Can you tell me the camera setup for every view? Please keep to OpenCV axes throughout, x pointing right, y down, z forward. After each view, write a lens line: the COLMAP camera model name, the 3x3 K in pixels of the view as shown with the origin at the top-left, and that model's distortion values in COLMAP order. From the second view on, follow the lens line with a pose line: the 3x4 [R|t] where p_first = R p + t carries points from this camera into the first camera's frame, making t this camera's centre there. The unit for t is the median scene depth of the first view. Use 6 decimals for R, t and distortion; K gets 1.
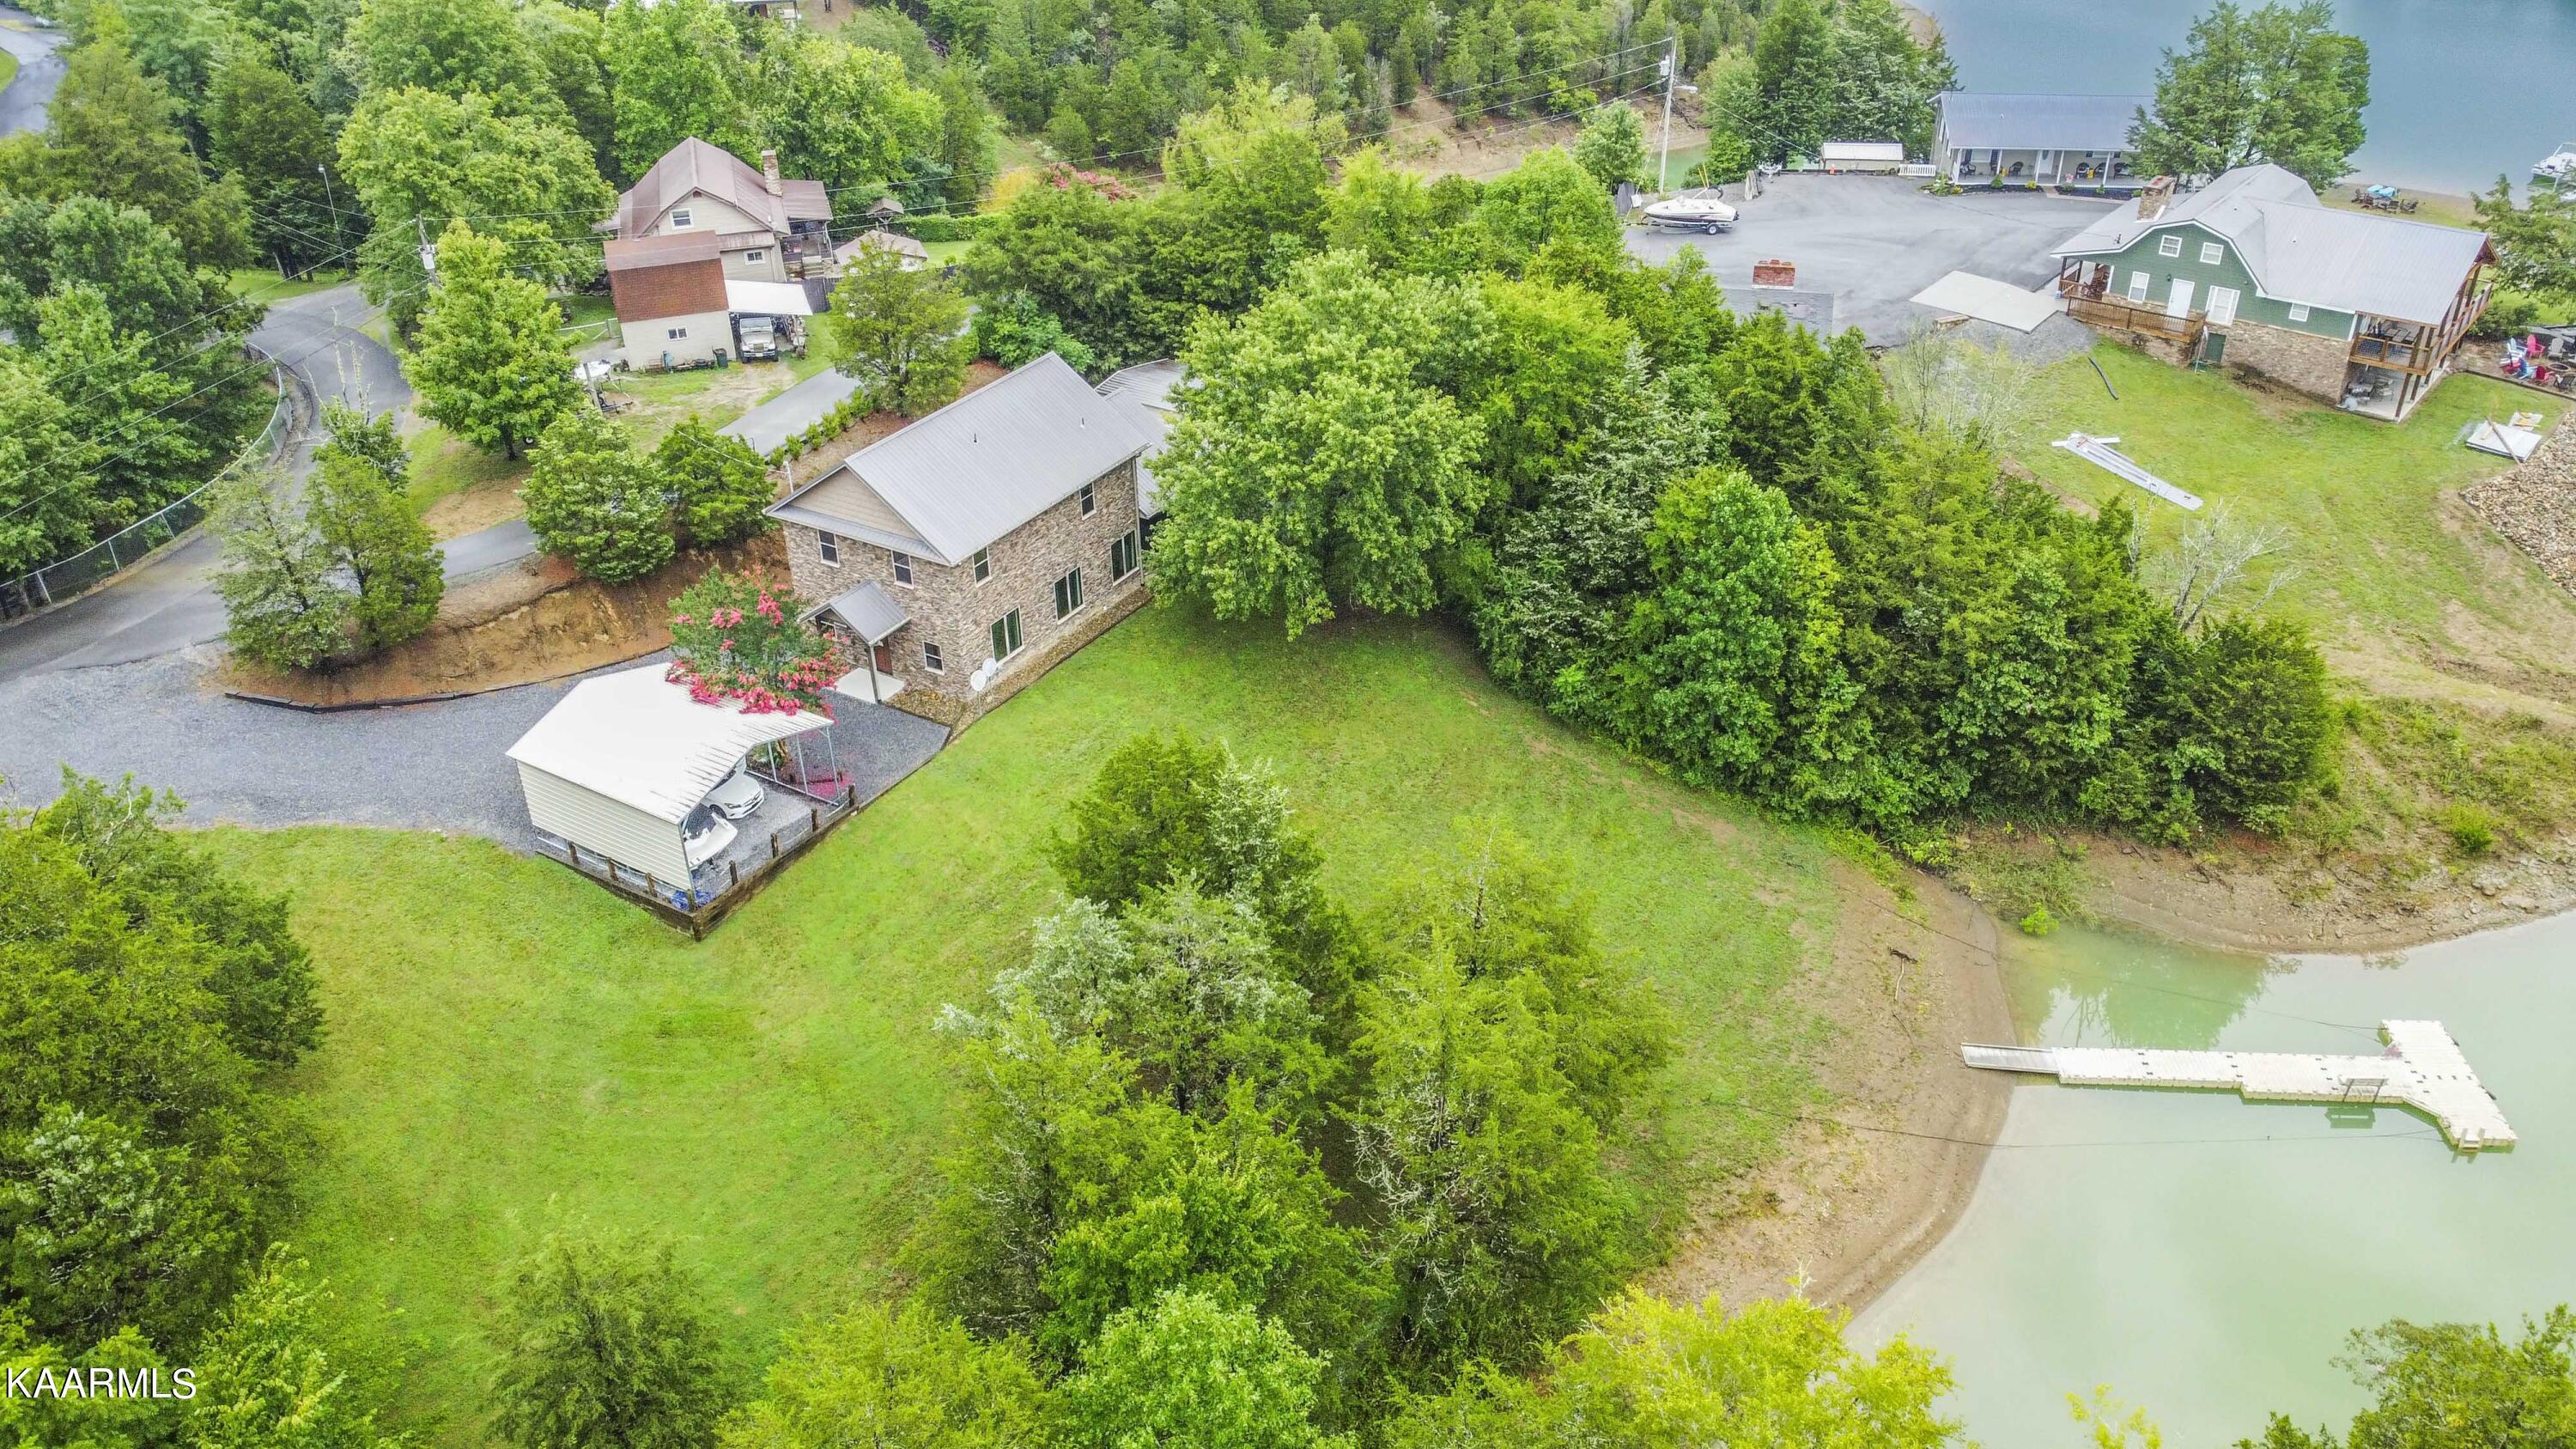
lens RADIAL K [[1942.7, 0, 1288.0], [0, 1942.7, 724.5], [0, 0, 1]] dist [0.012966, -0.017671]
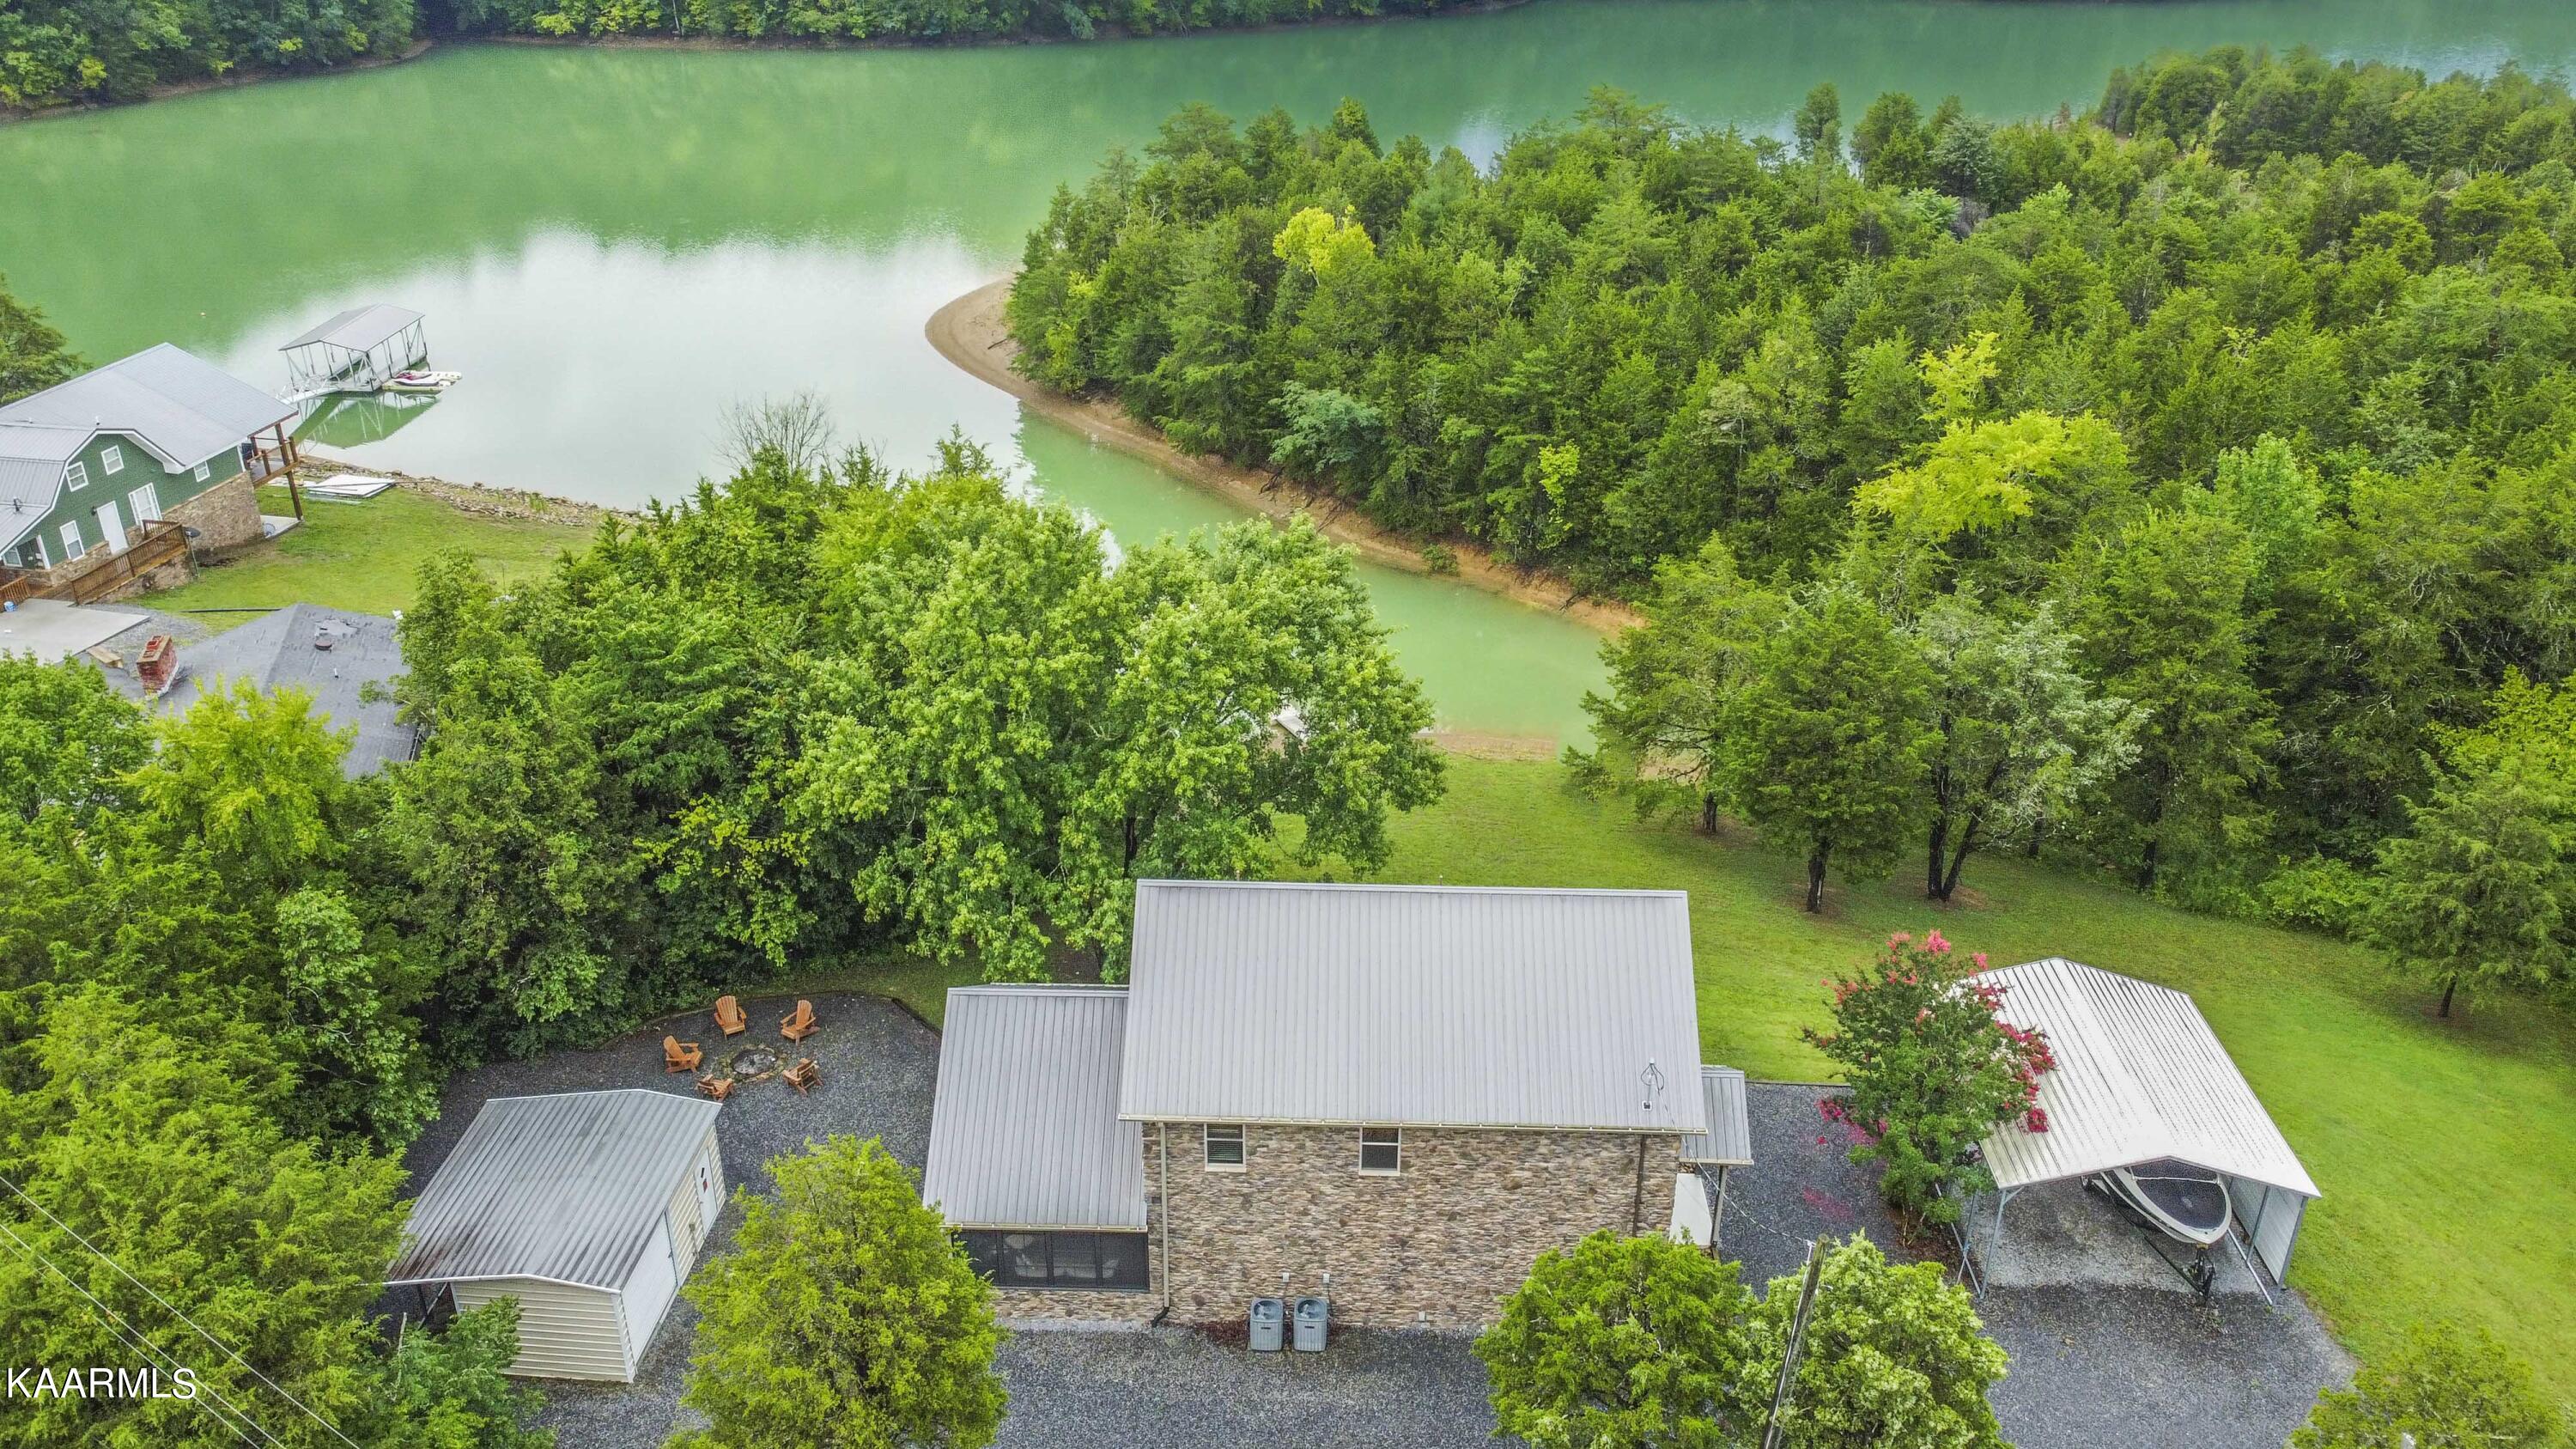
lens RADIAL K [[1925.2, 0, 1288.0], [0, 1925.2, 724.5], [0, 0, 1]] dist [0.003238, 0.004489]
pose [[-0.494468, -0.378376, 0.782517, -0.449985], [0.457925, 0.651803, 0.604531, -0.432702], [-0.738787, 0.657255, -0.149027, 0.824405]]
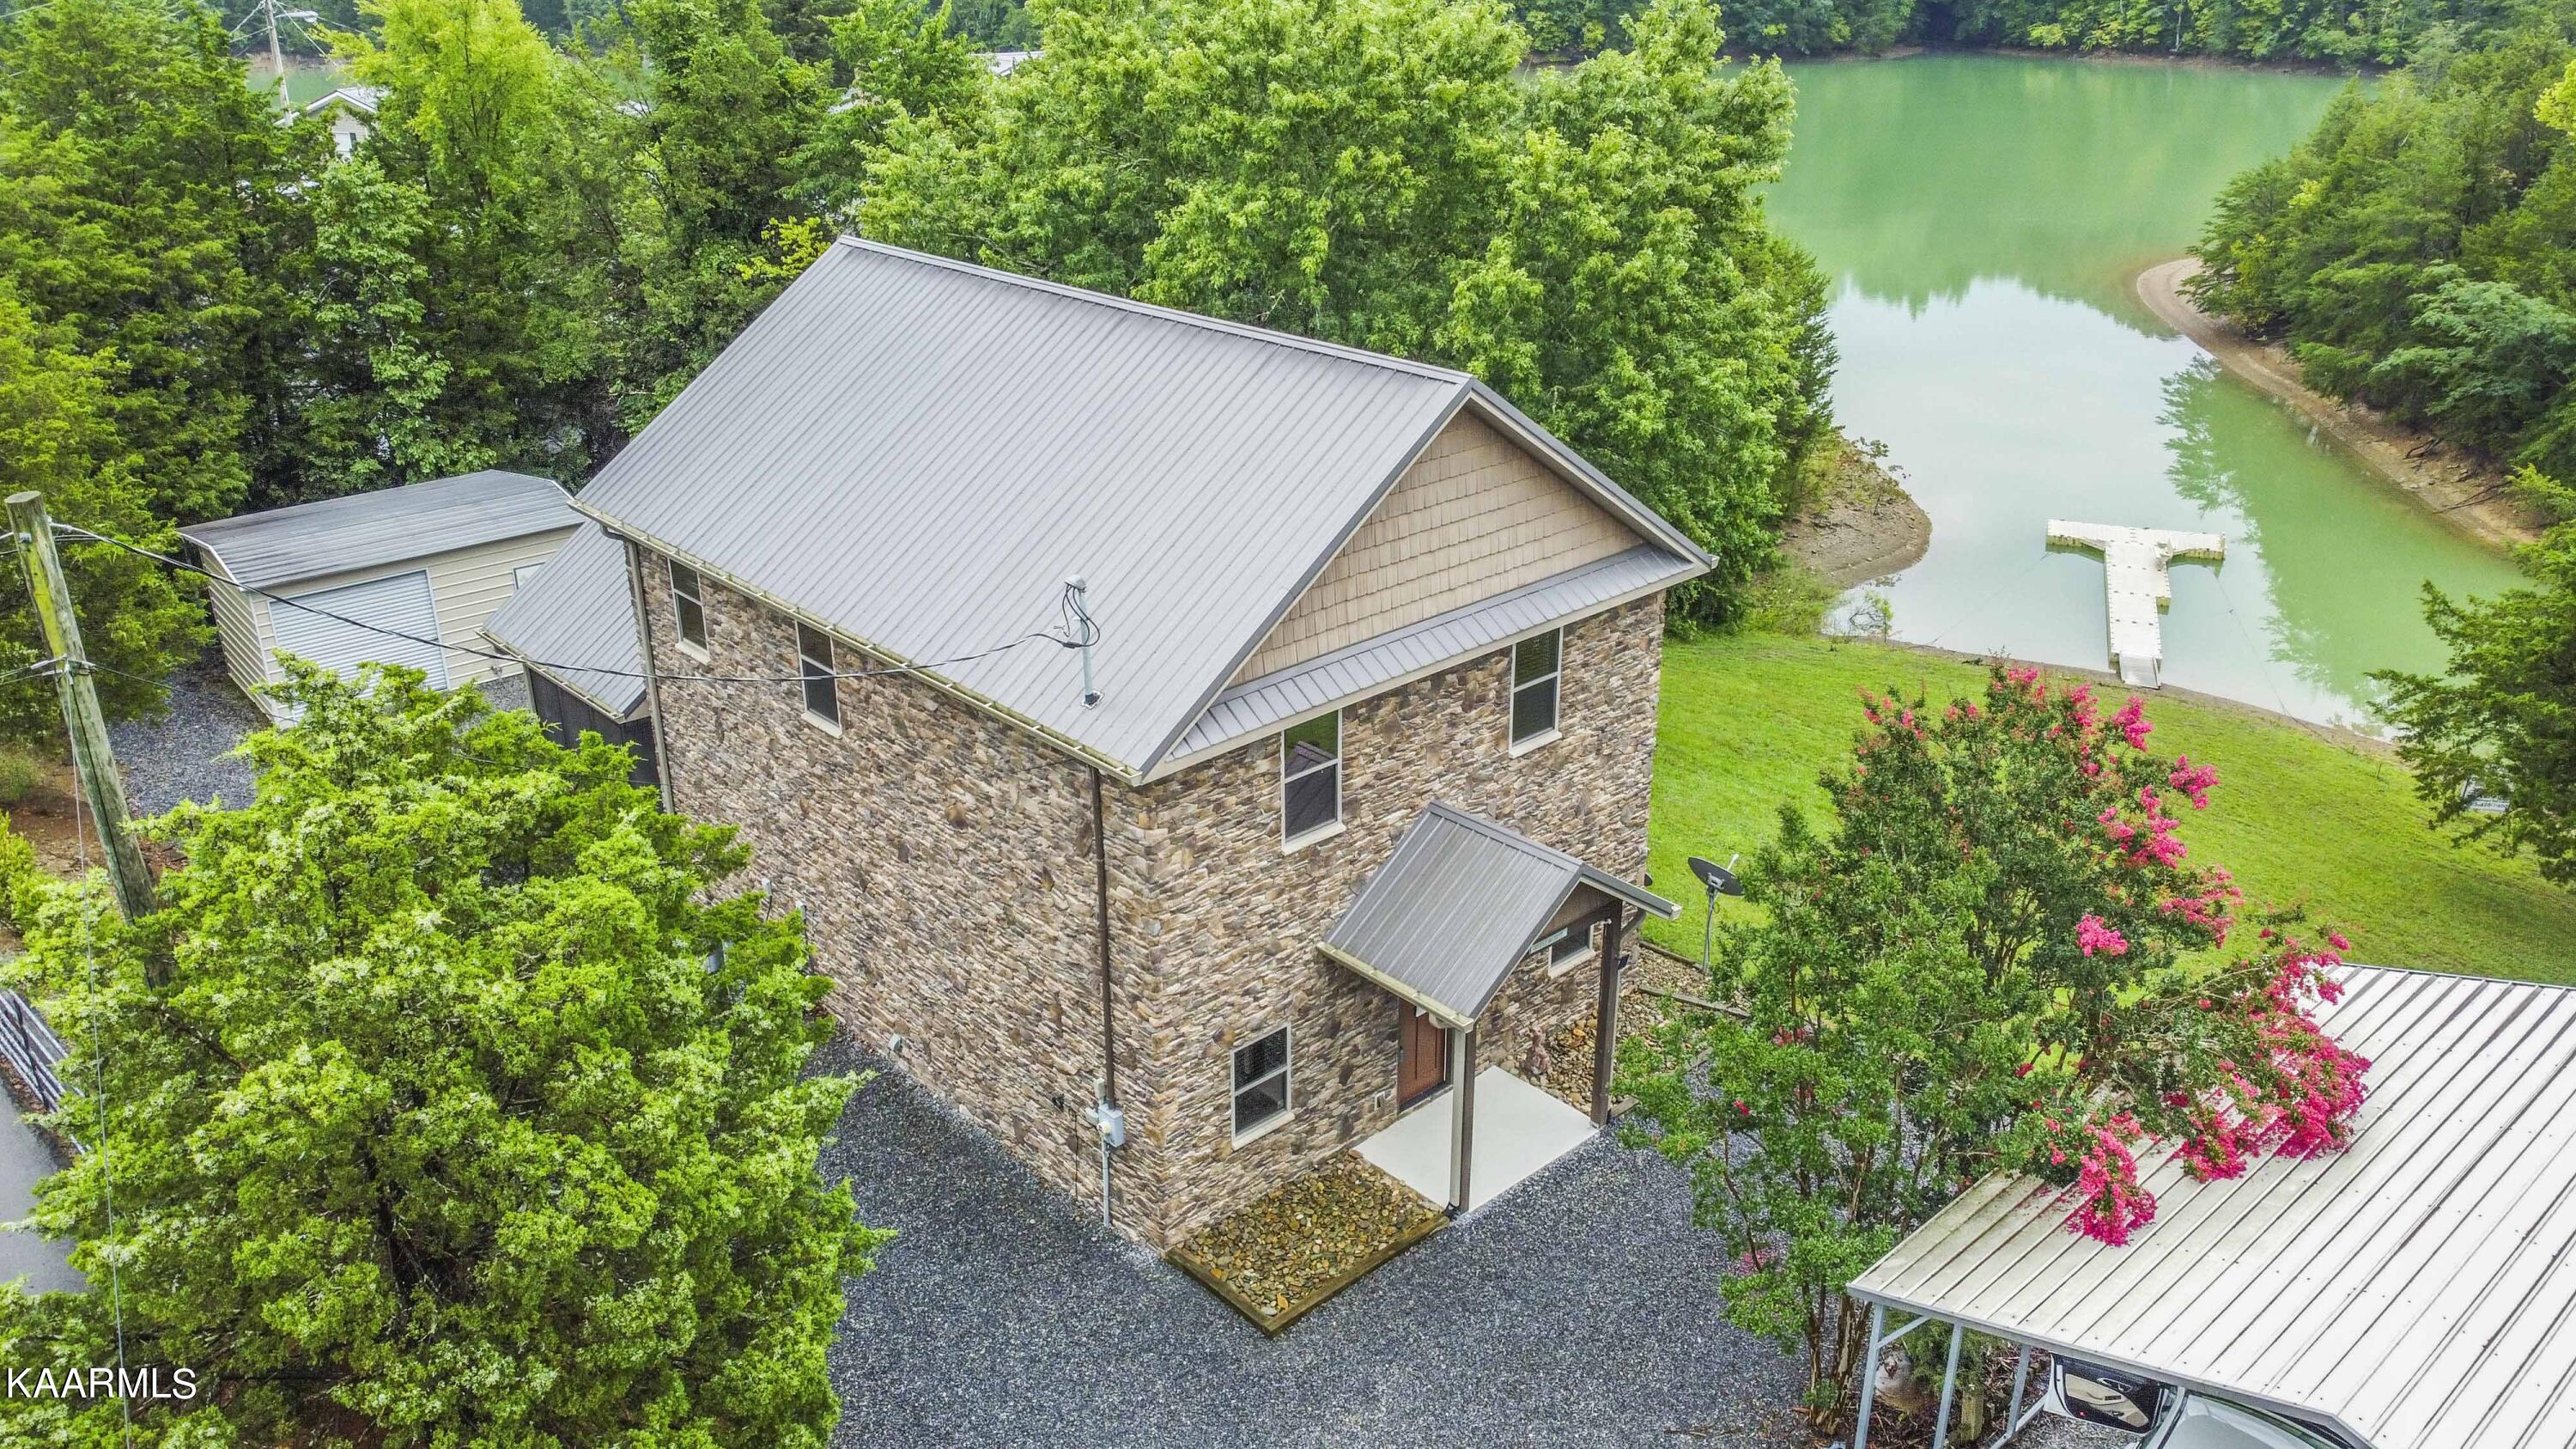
lens RADIAL K [[1938.1, 0, 1288.0], [0, 1938.1, 724.5], [0, 0, 1]] dist [-0.000680, -0.001990]
pose [[0.272709, -0.360607, 0.891960, -0.363276], [0.500782, 0.844813, 0.188436, -0.114466], [-0.821491, 0.395289, 0.410974, 0.662473]]
